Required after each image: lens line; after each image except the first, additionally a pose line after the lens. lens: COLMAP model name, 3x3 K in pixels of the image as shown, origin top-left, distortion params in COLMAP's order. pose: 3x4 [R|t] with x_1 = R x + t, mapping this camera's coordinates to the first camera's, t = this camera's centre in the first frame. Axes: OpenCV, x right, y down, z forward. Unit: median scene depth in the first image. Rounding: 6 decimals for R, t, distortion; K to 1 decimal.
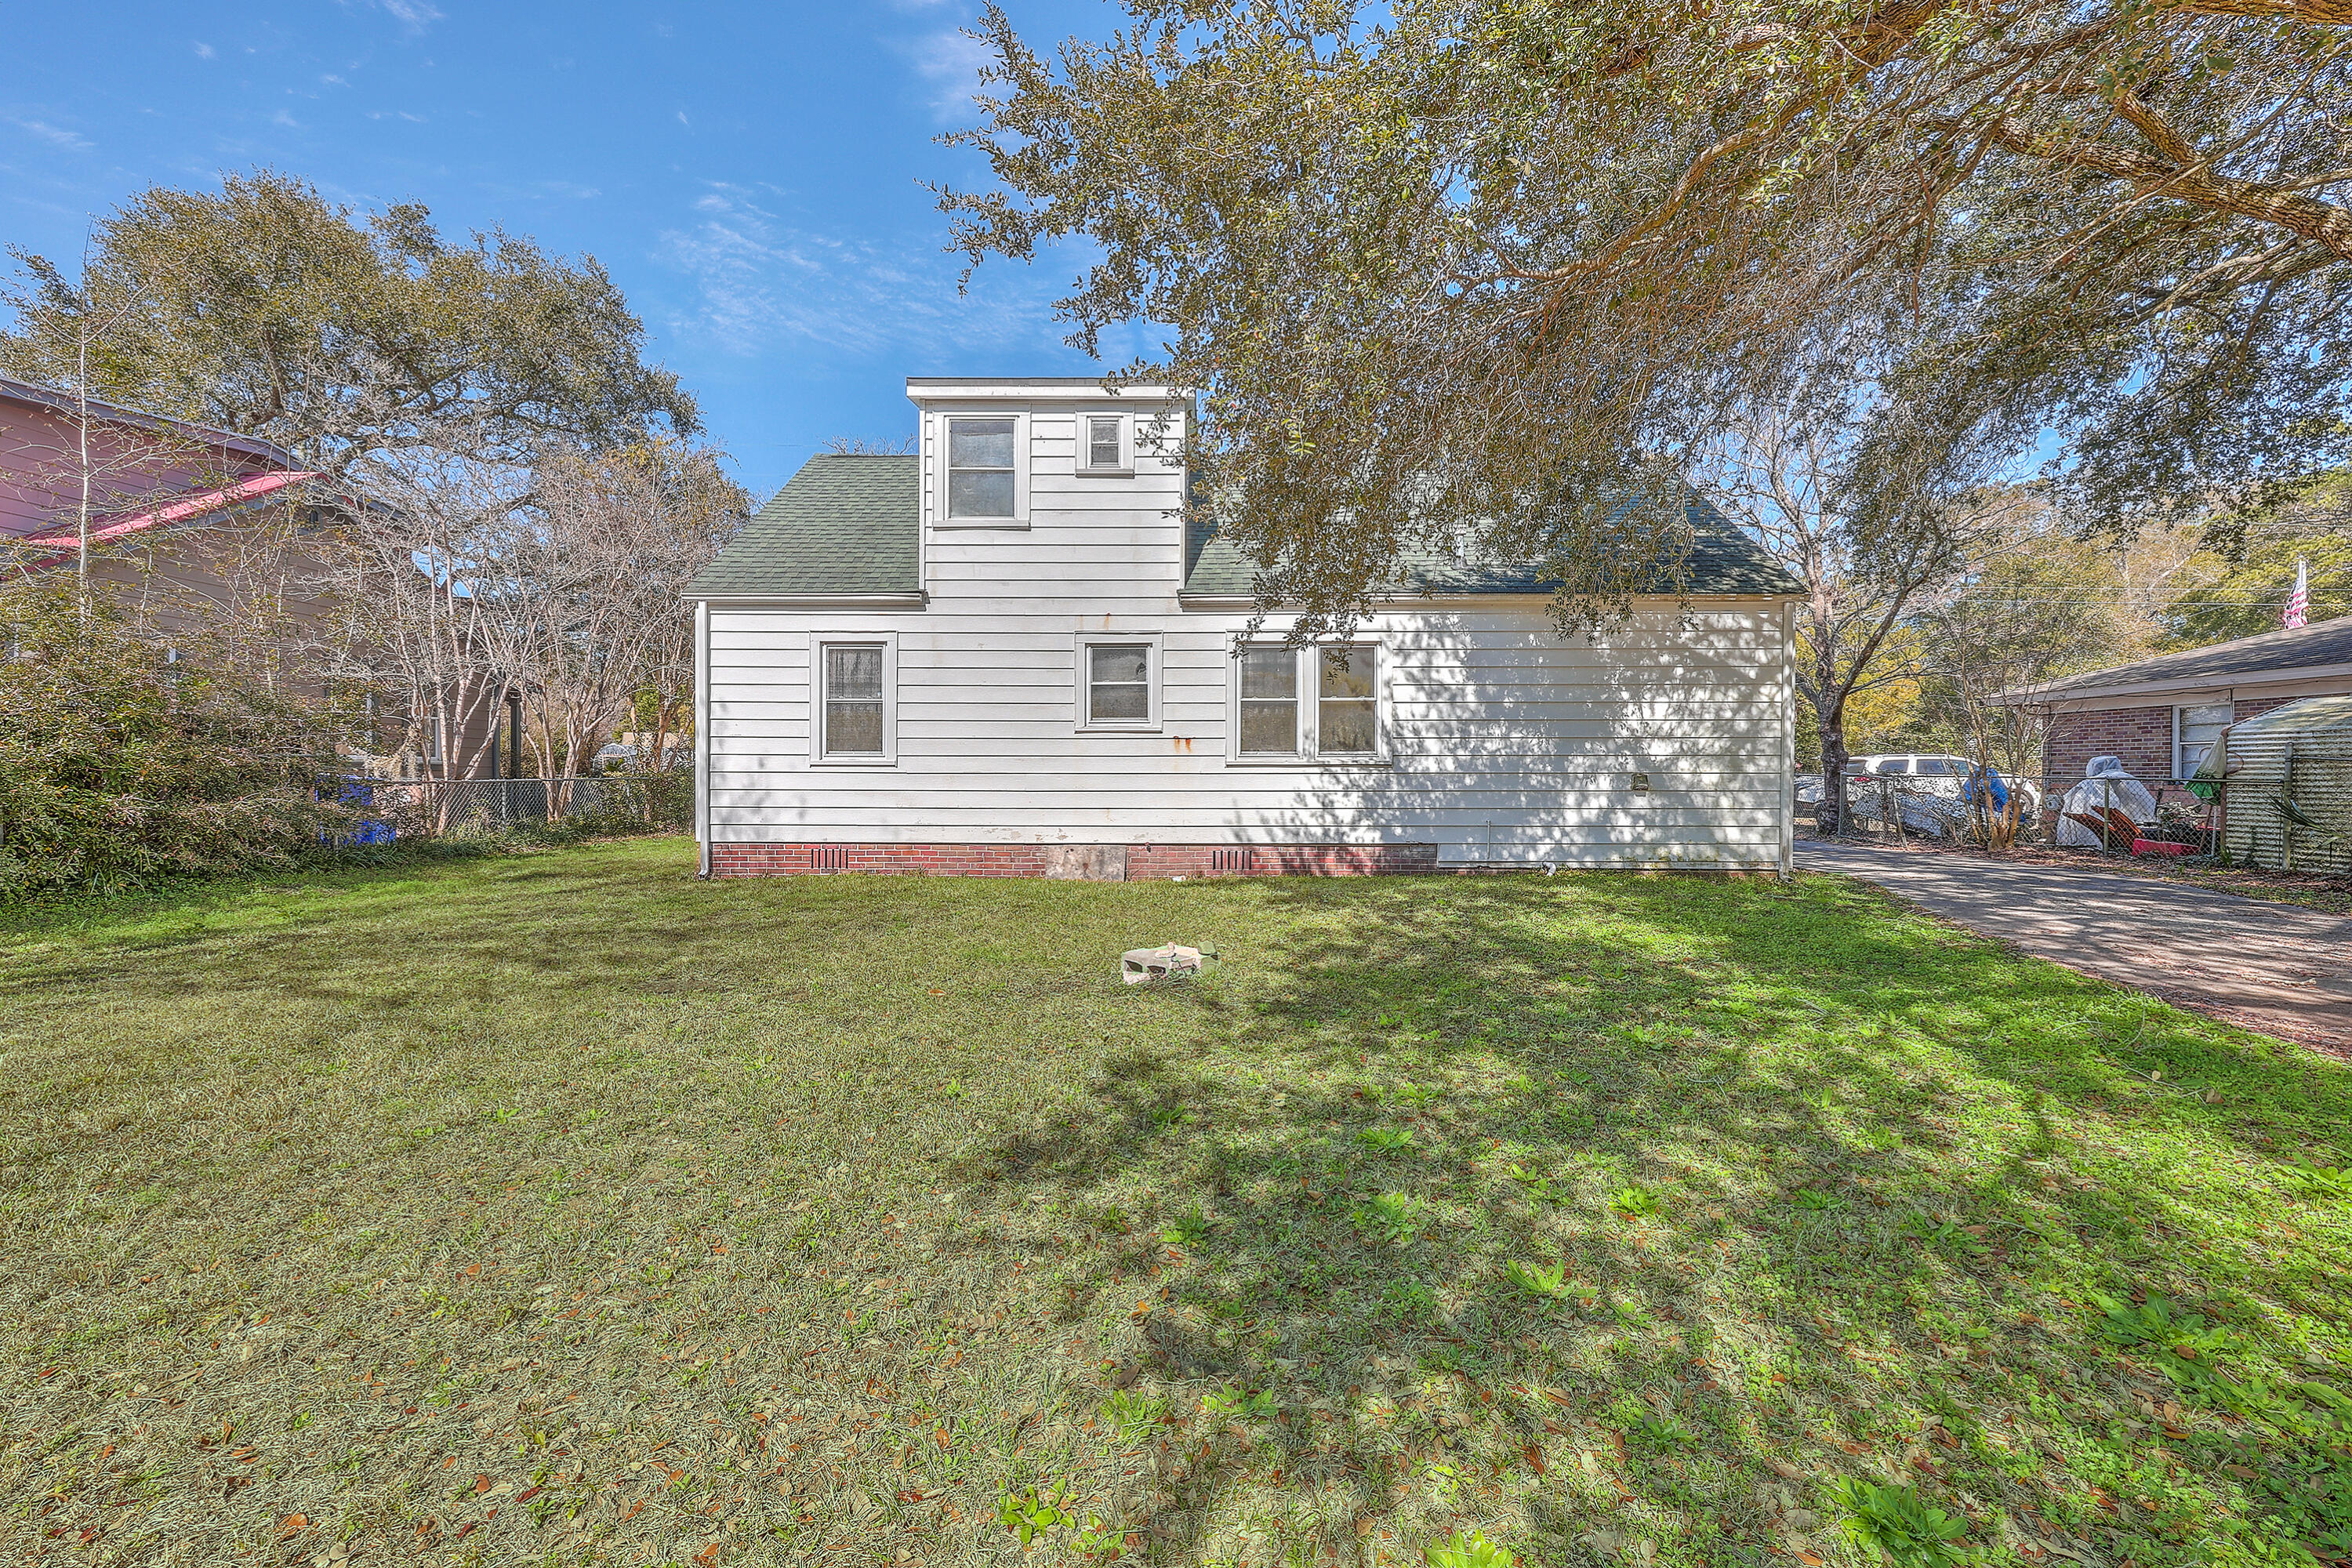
lens RADIAL K [[971.7, 0, 1185.6], [0, 971.7, 779.5], [0, 0, 1]] dist [-0.002948, 0.001203]
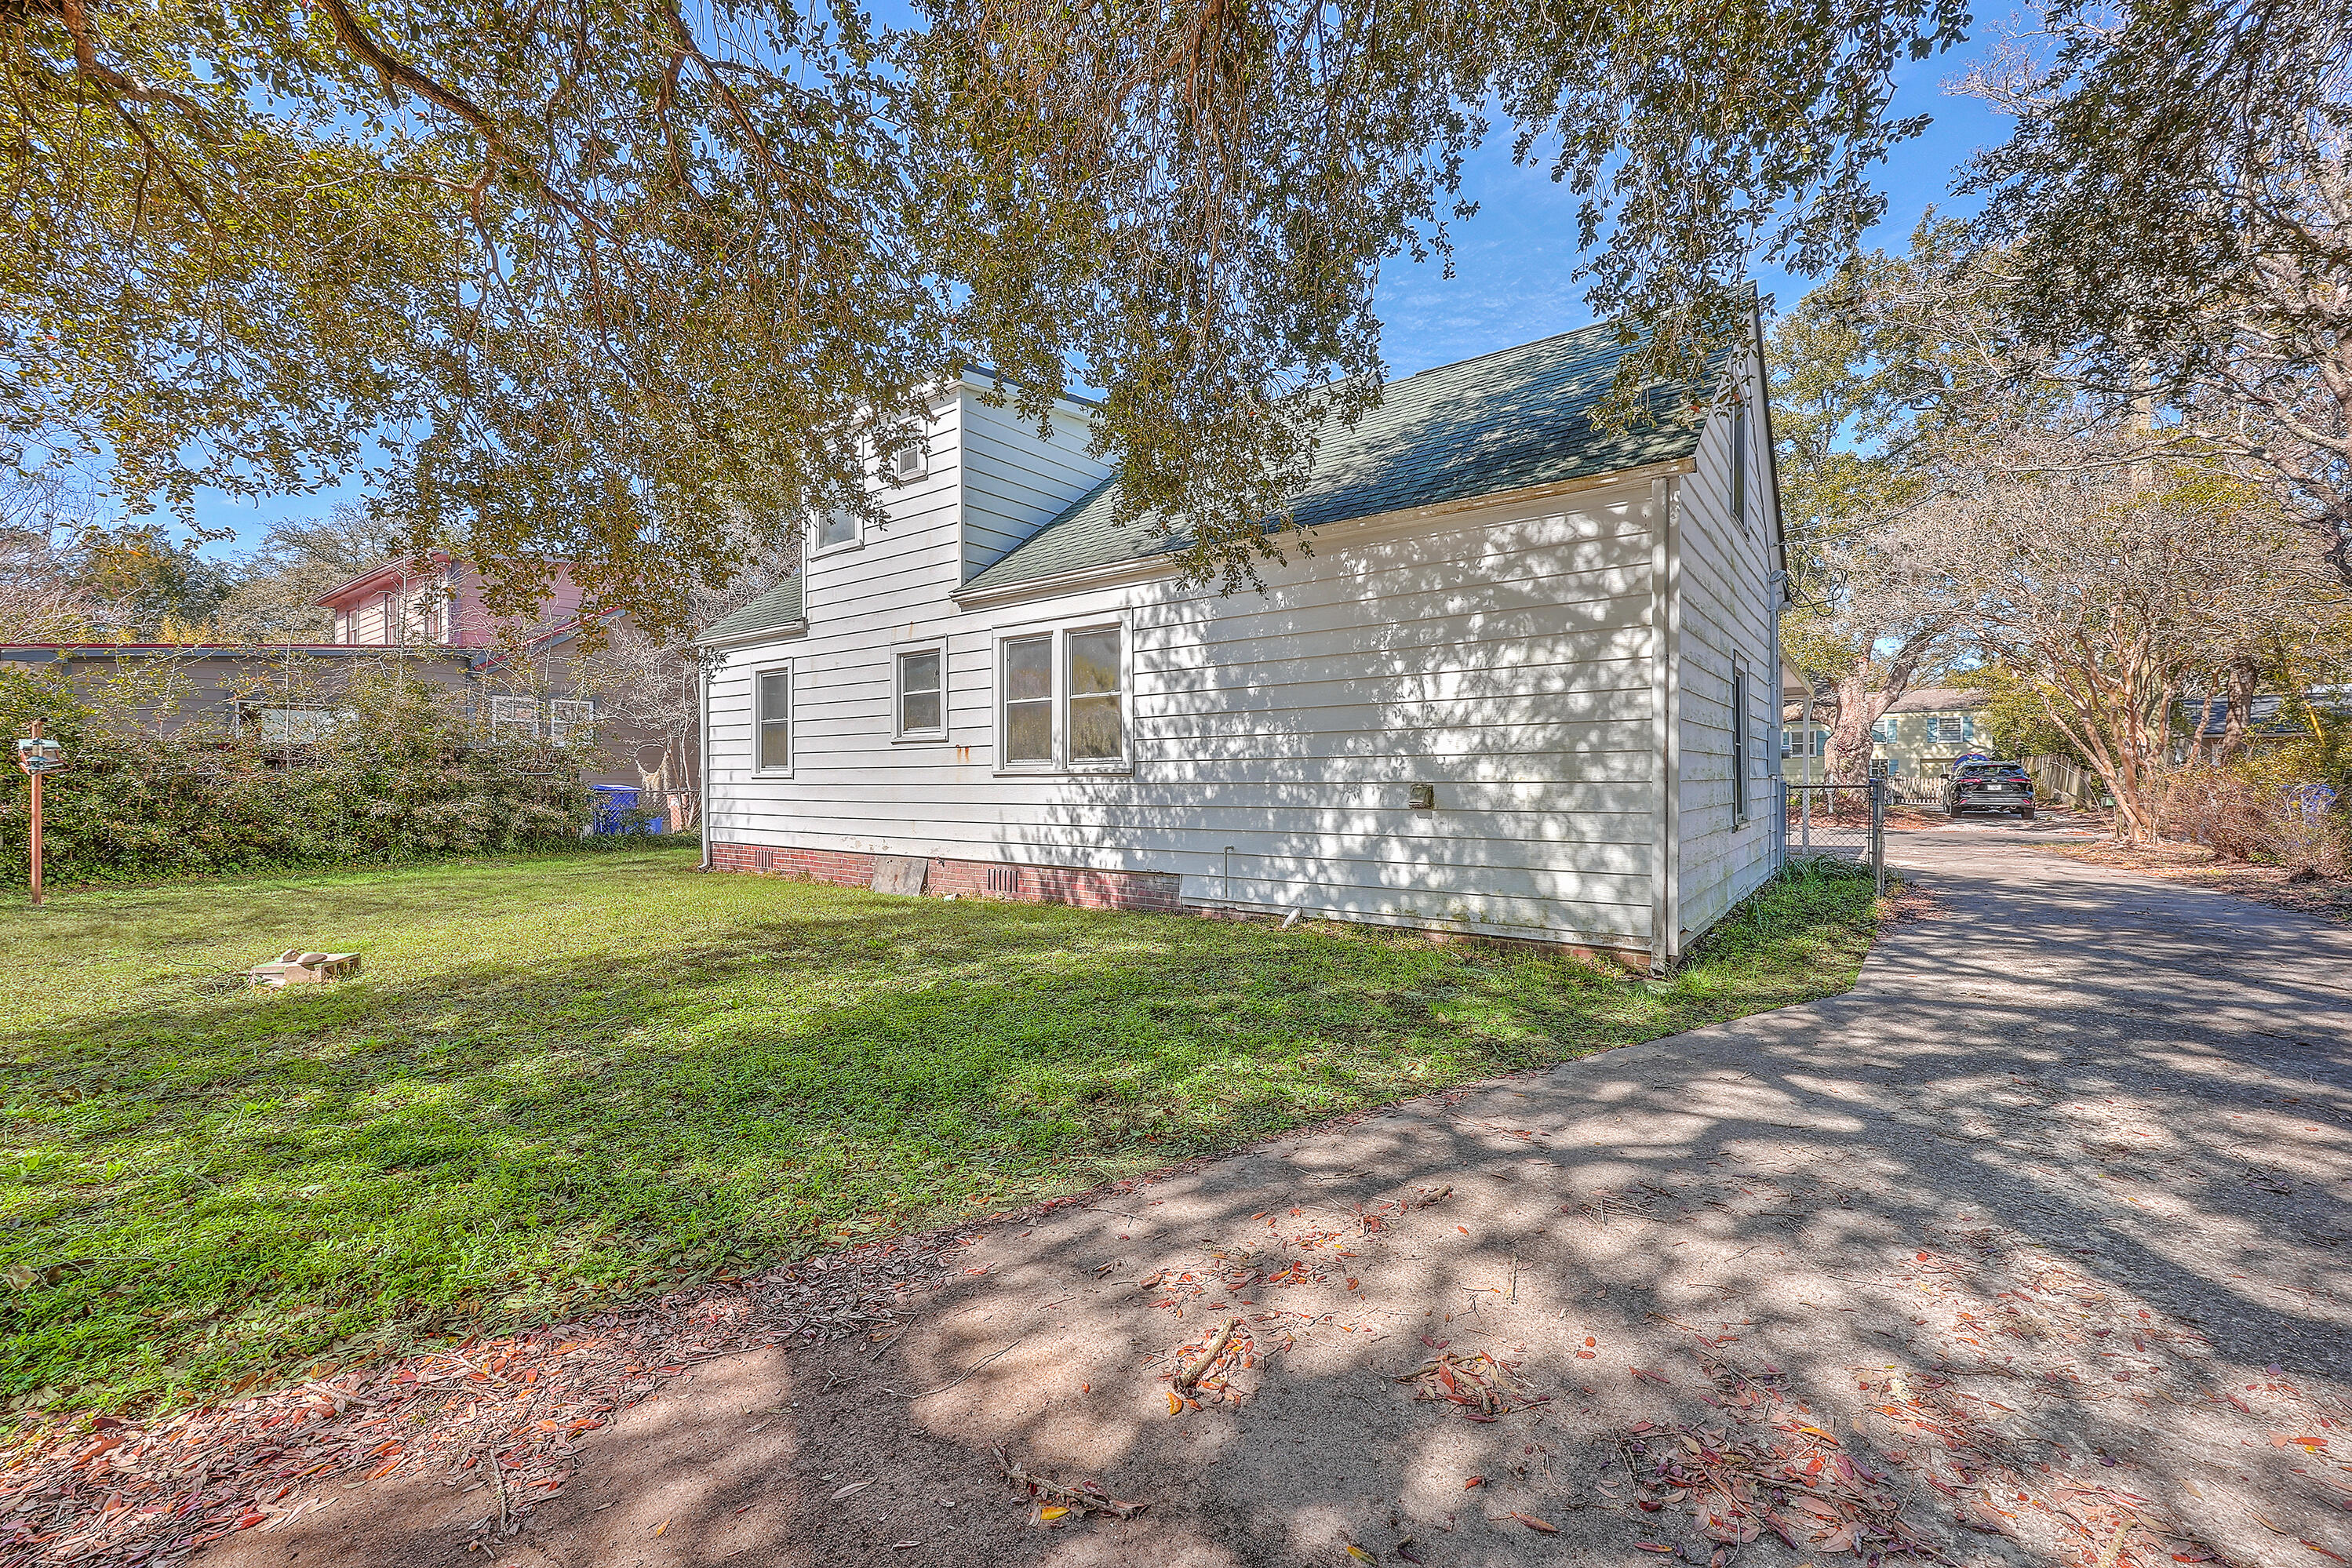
lens RADIAL K [[971.6, 0, 1135.6], [0, 971.6, 781.4], [0, 0, 1]] dist [-0.002948, 0.001203]
pose [[0.798451, -0.003826, -0.602048, 0.697369], [0.003550, 0.999992, -0.001647, -0.006774], [0.602050, -0.000822, 0.798458, 0.354422]]
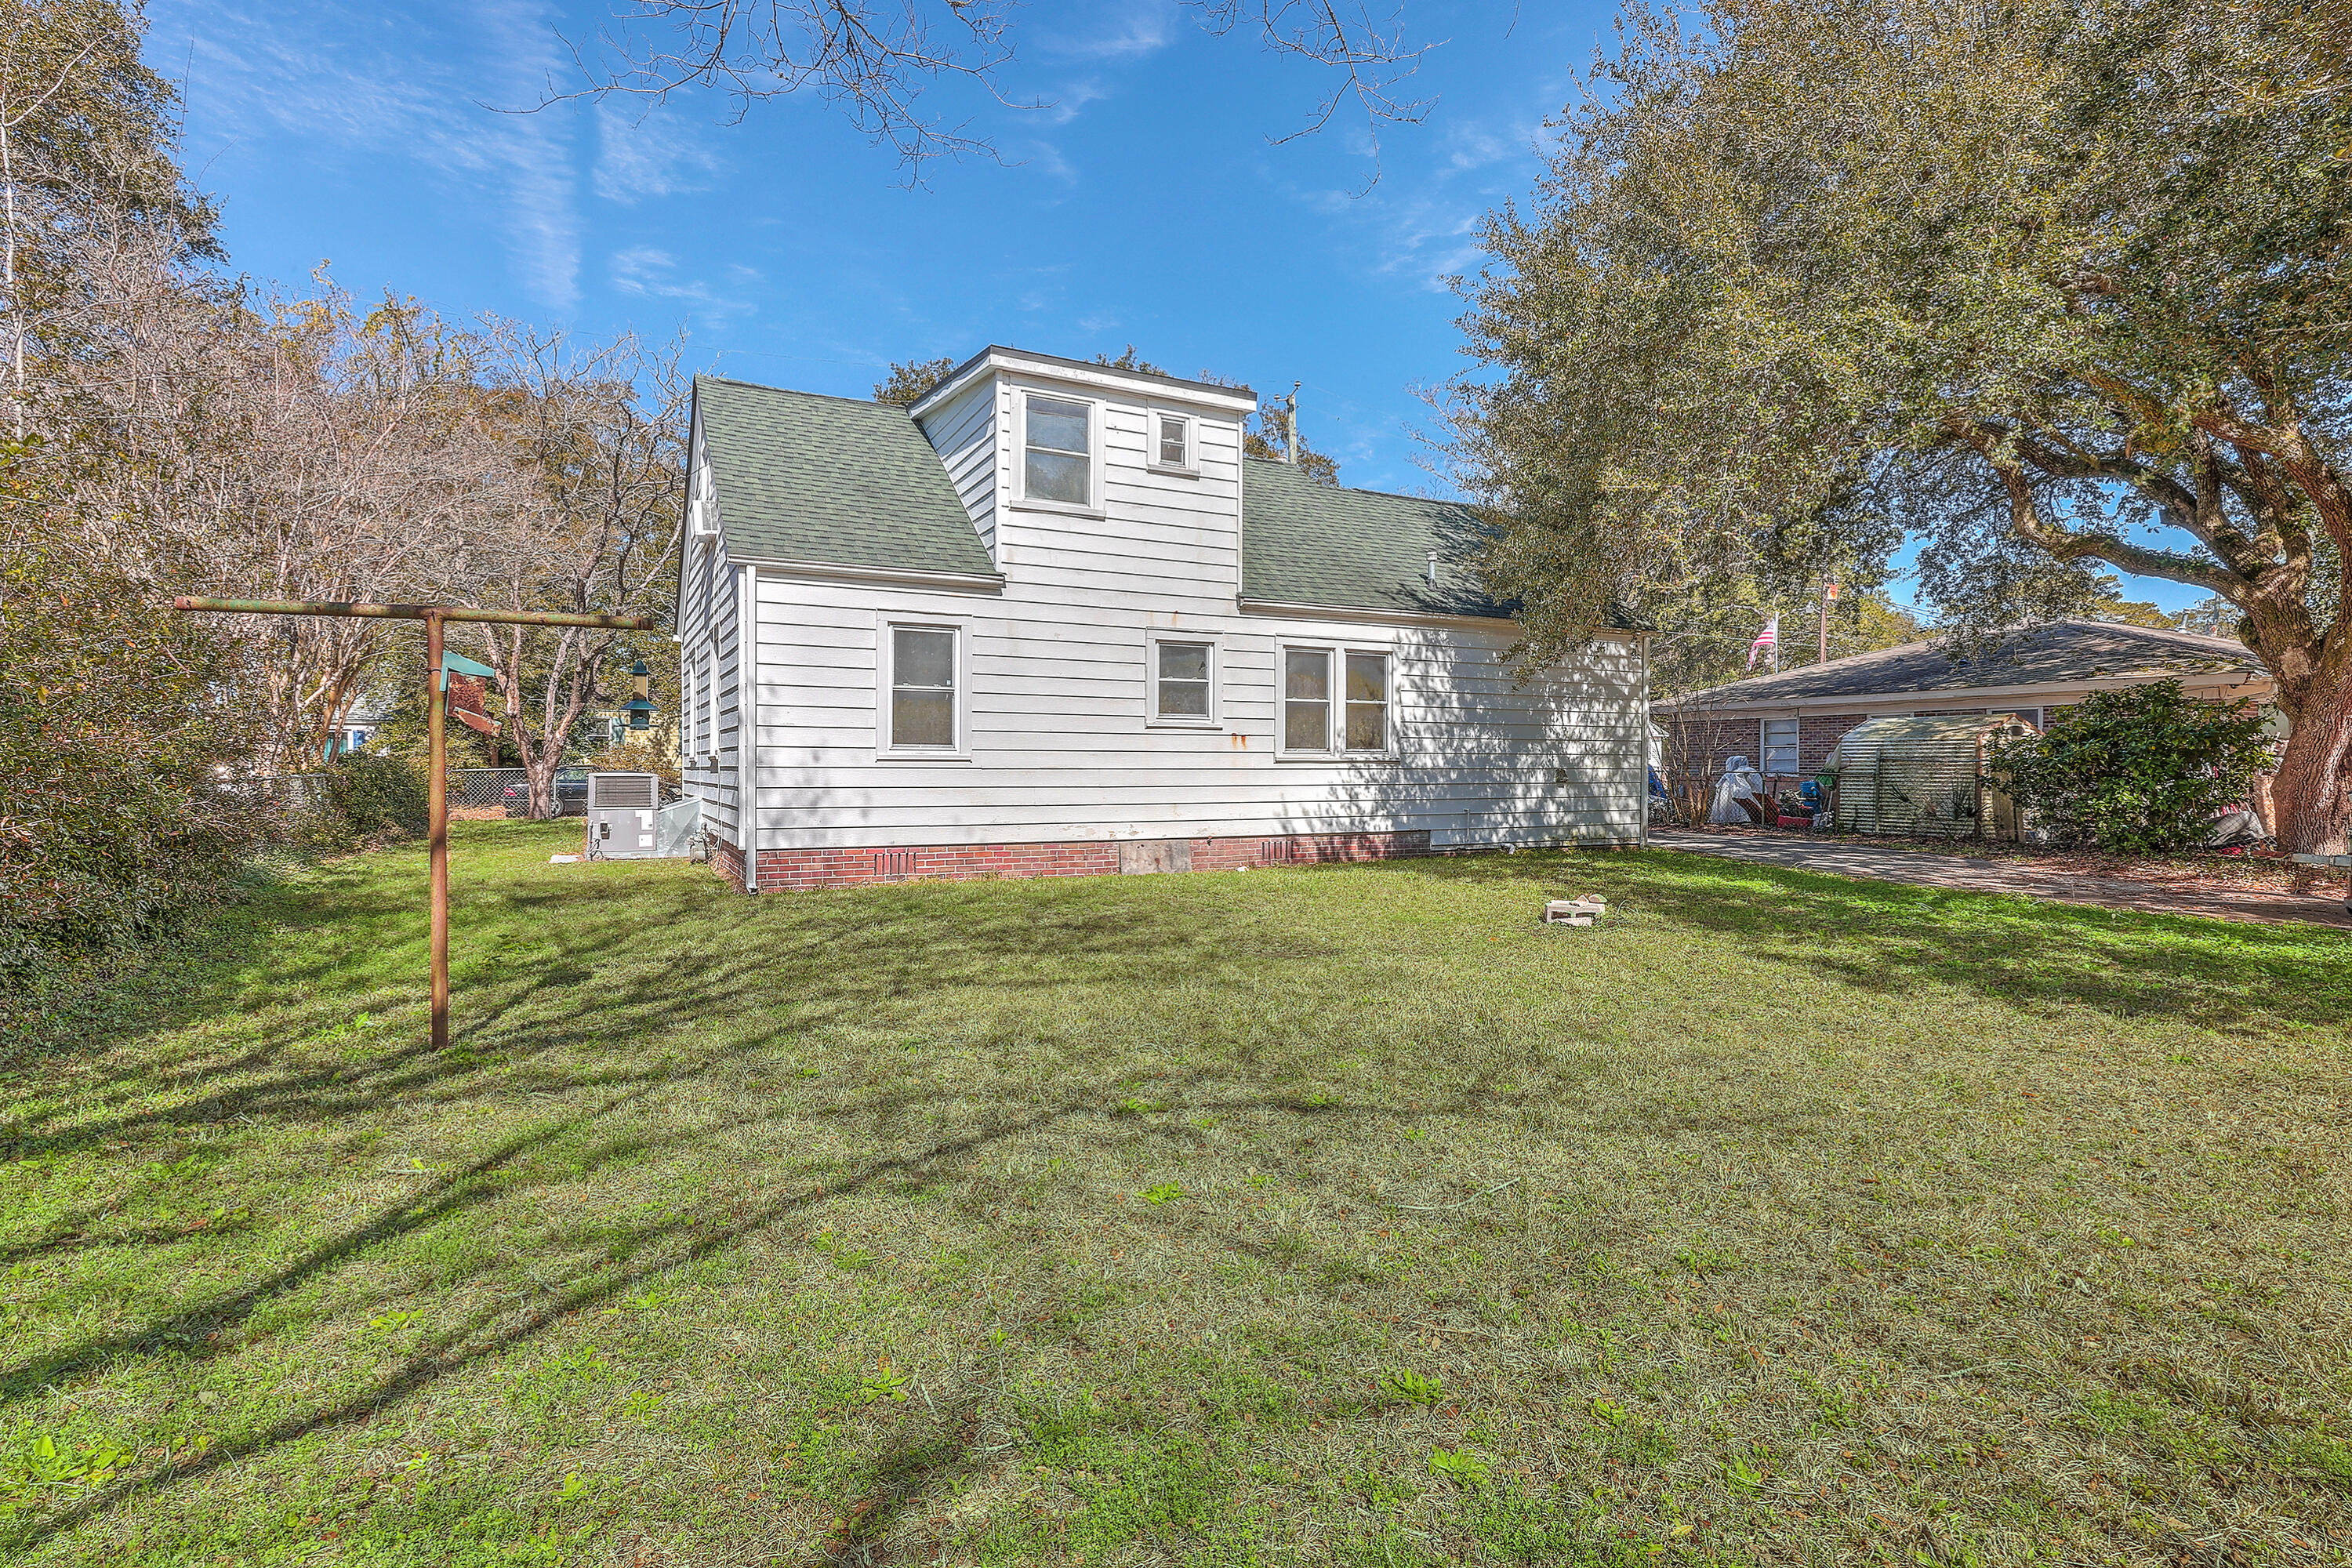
lens RADIAL K [[1203.0, 0, 1161.5], [0, 1203.0, 781.3], [0, 0, 1]] dist [0.002750, -0.000549]
pose [[0.875847, -0.004970, 0.482564, -0.704518], [0.002321, 0.999979, 0.006087, -0.001003], [-0.482584, -0.004212, 0.875840, -0.093277]]
